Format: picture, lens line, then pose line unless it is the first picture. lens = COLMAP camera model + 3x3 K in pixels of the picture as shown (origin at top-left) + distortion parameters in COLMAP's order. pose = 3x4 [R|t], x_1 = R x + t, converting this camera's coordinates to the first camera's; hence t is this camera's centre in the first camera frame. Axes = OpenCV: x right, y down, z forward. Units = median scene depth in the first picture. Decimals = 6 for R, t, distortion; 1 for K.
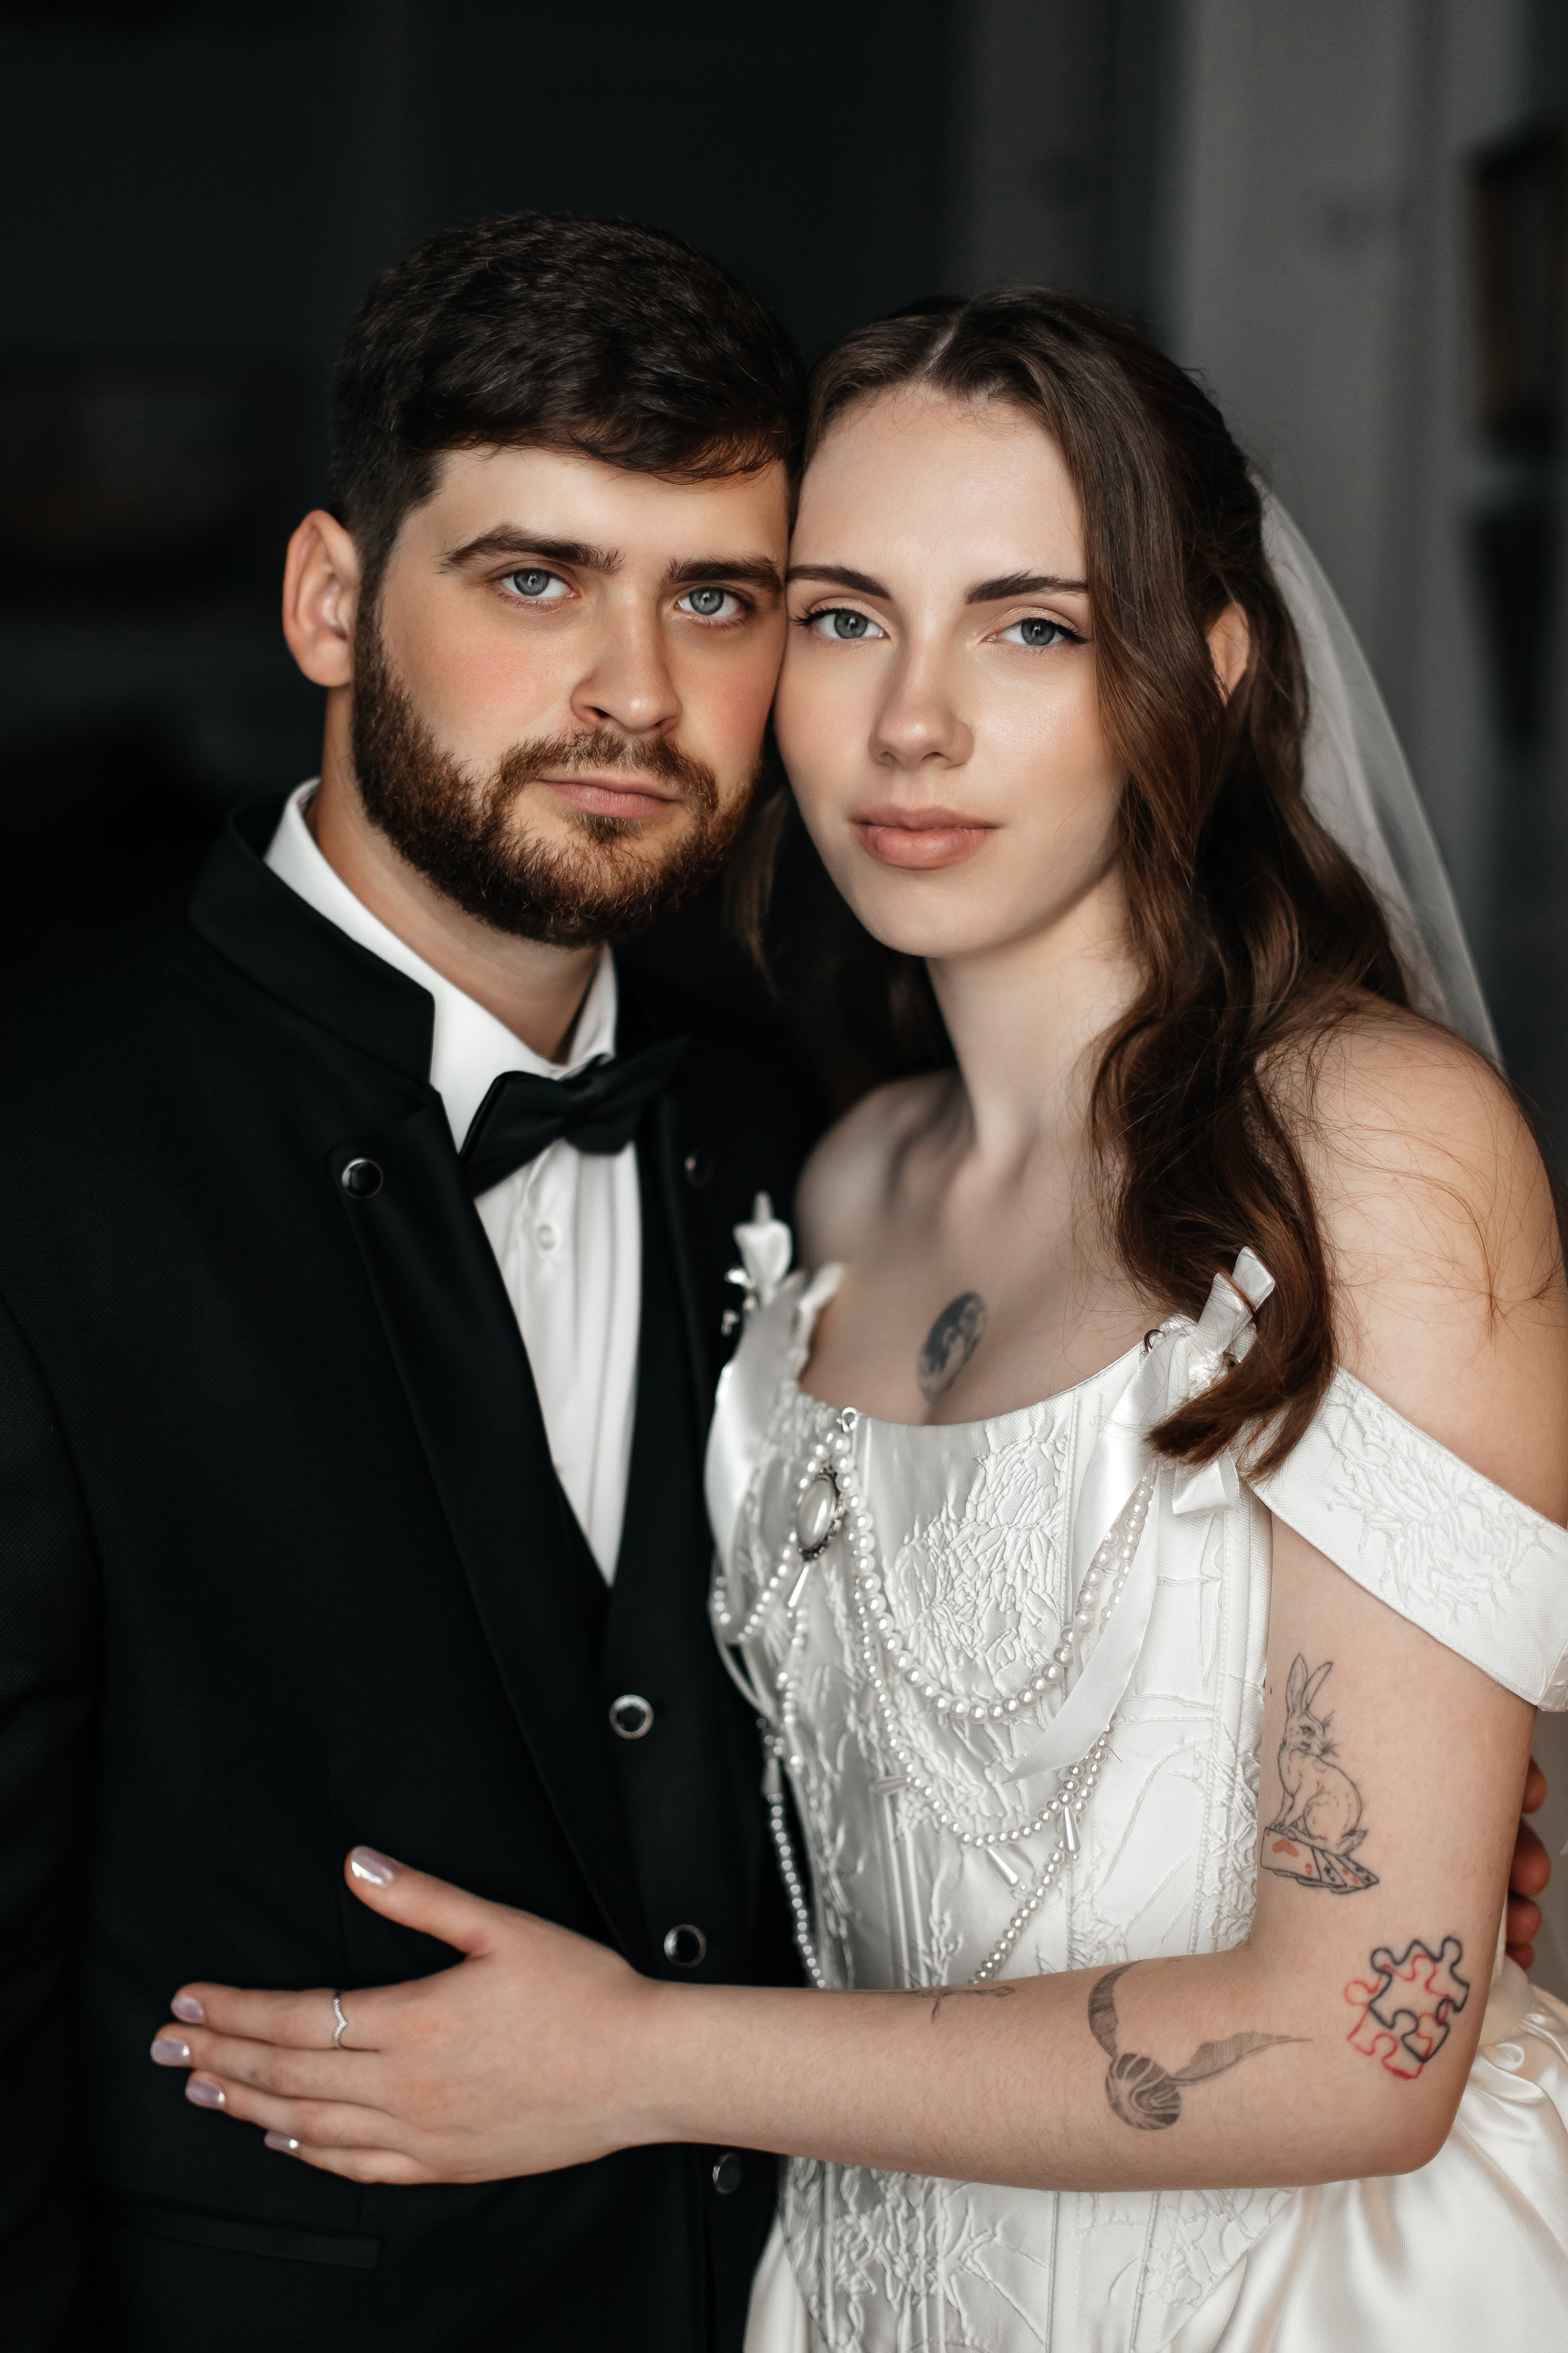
lens RADIAL K [[3436.7, 0, 816.2], [0, 3436.7, 1180.1], [0, 0, 1]] dist [0.020828, 2.042797]
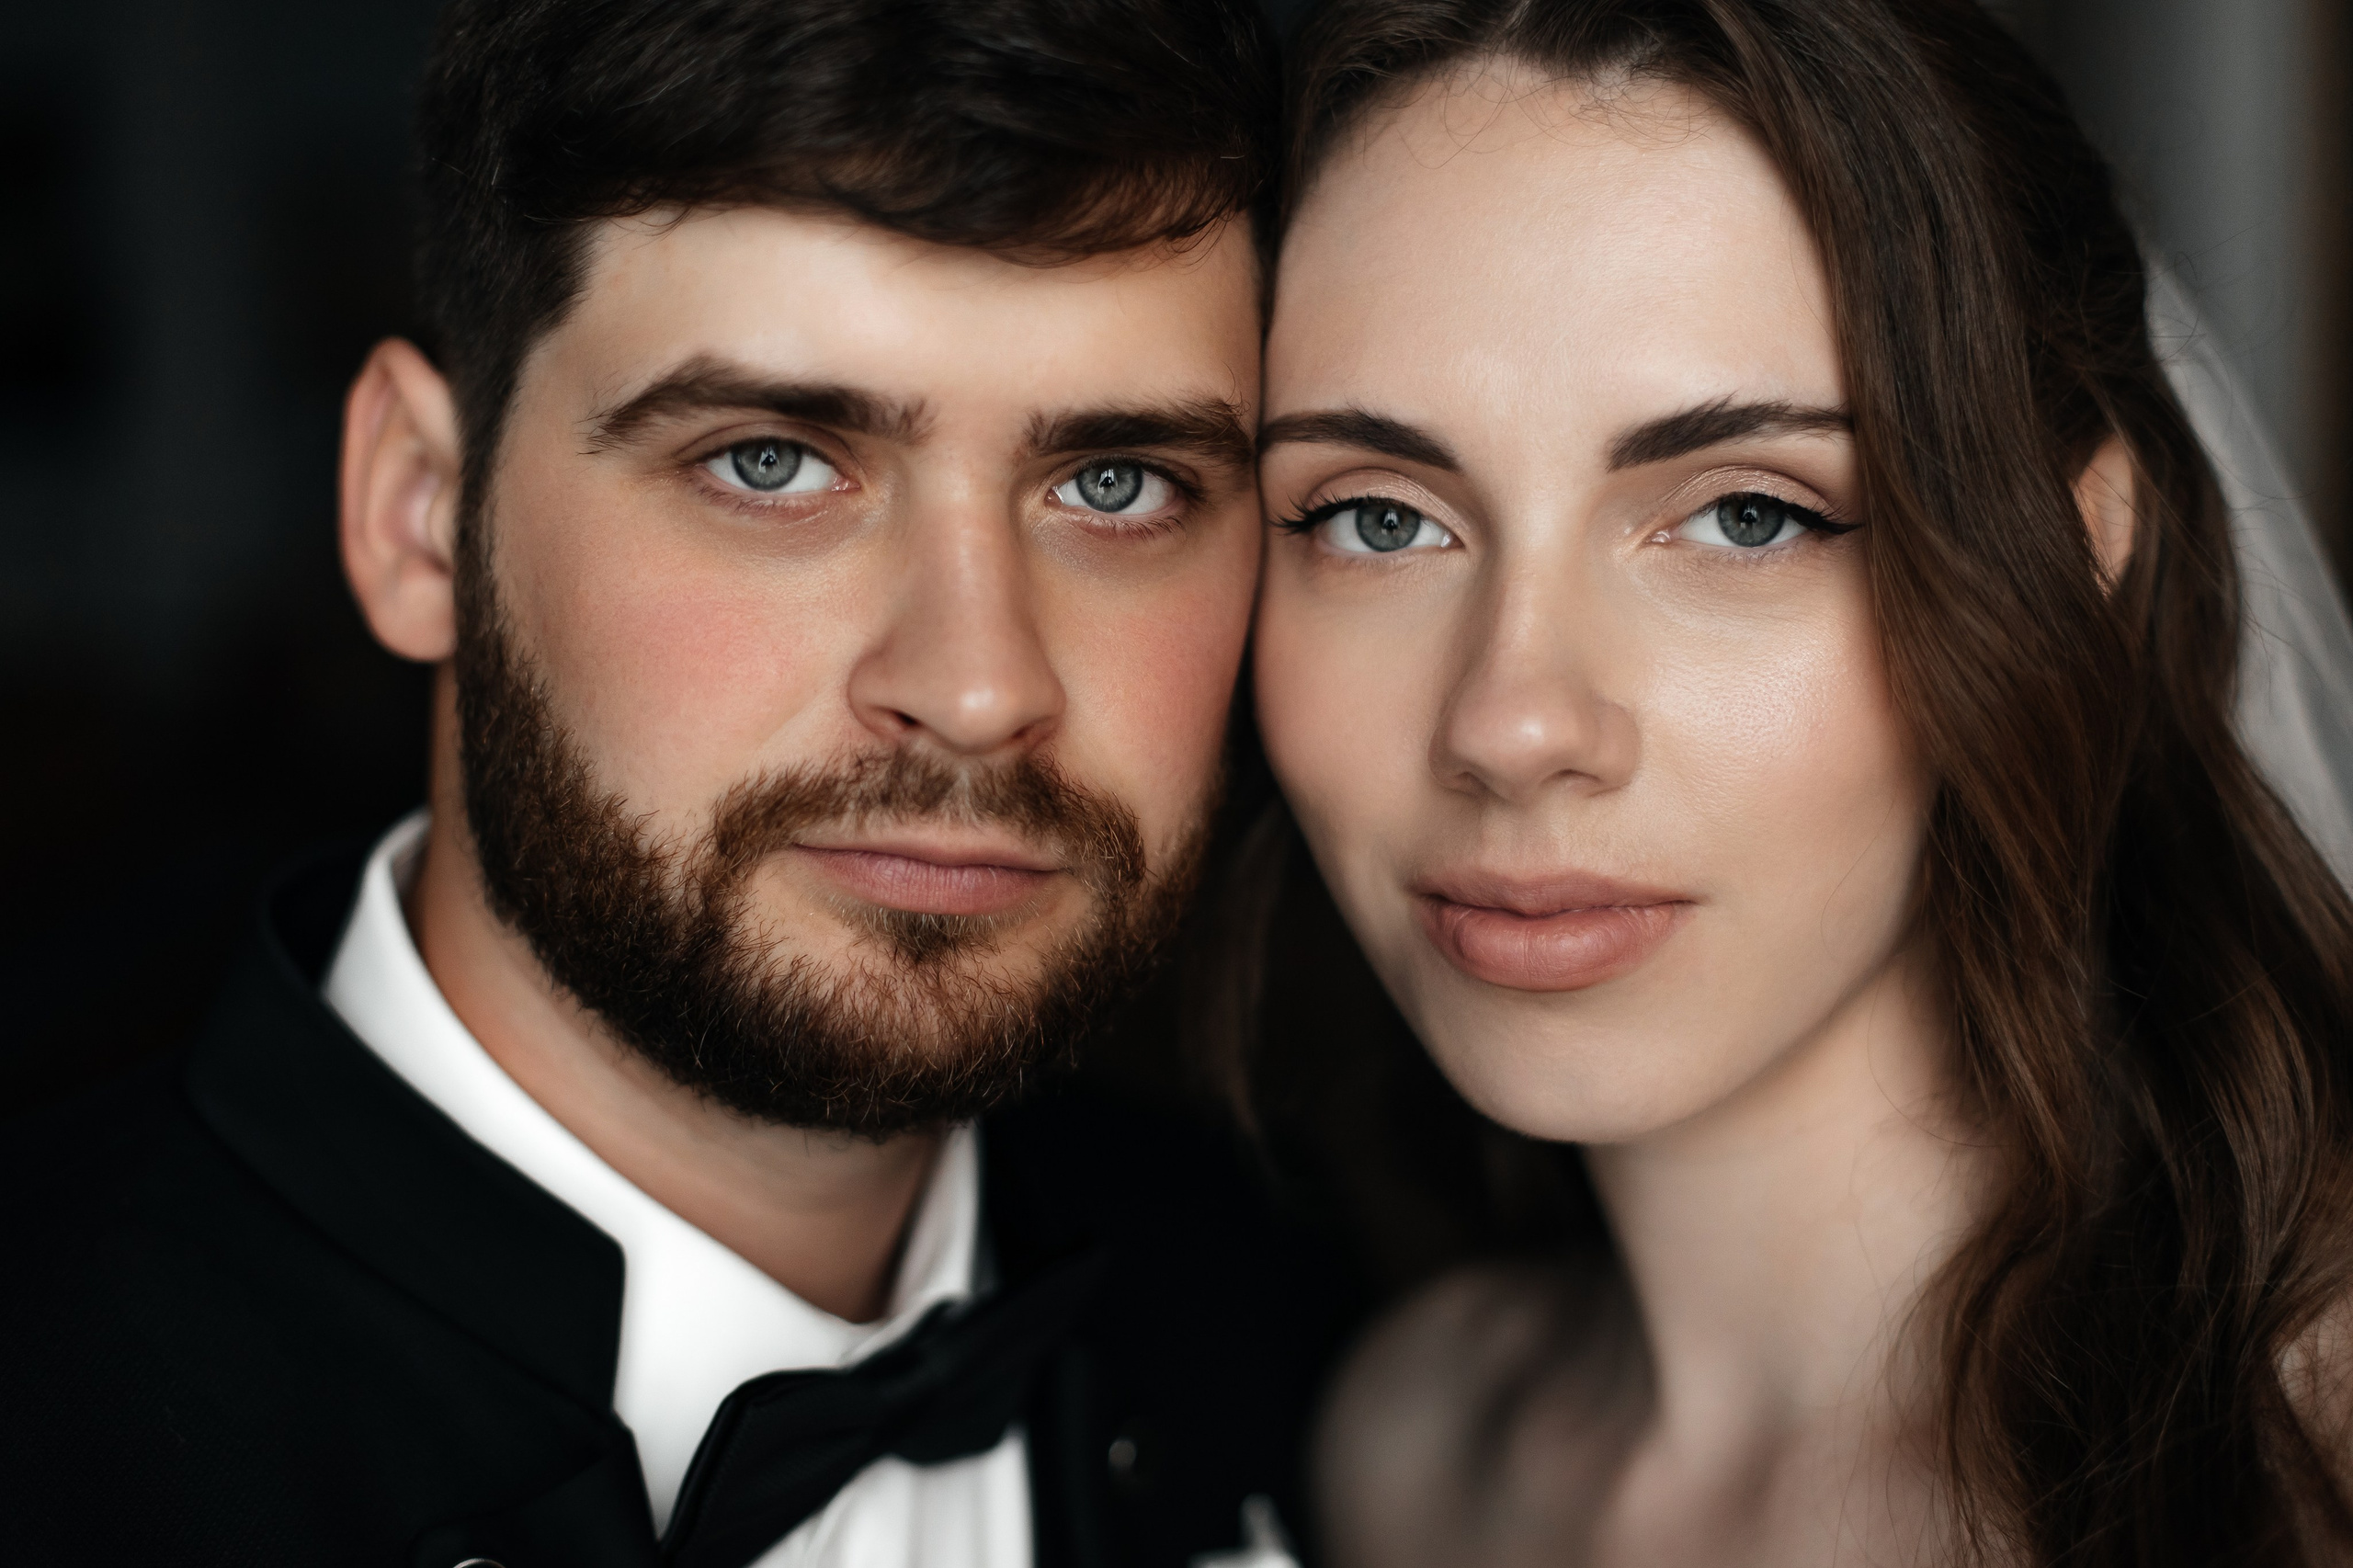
lens RADIAL K [[3288.9, 0, 1176.5], [0, 3288.9, 784.0], [0, 0, 1]] dist [0.255013, 0.028551]
pose [[0.998571, -0.035867, -0.039618, -0.003505], [0.034141, 0.998473, -0.043418, -0.101745], [0.041115, 0.042004, 0.998271, 0.509022]]
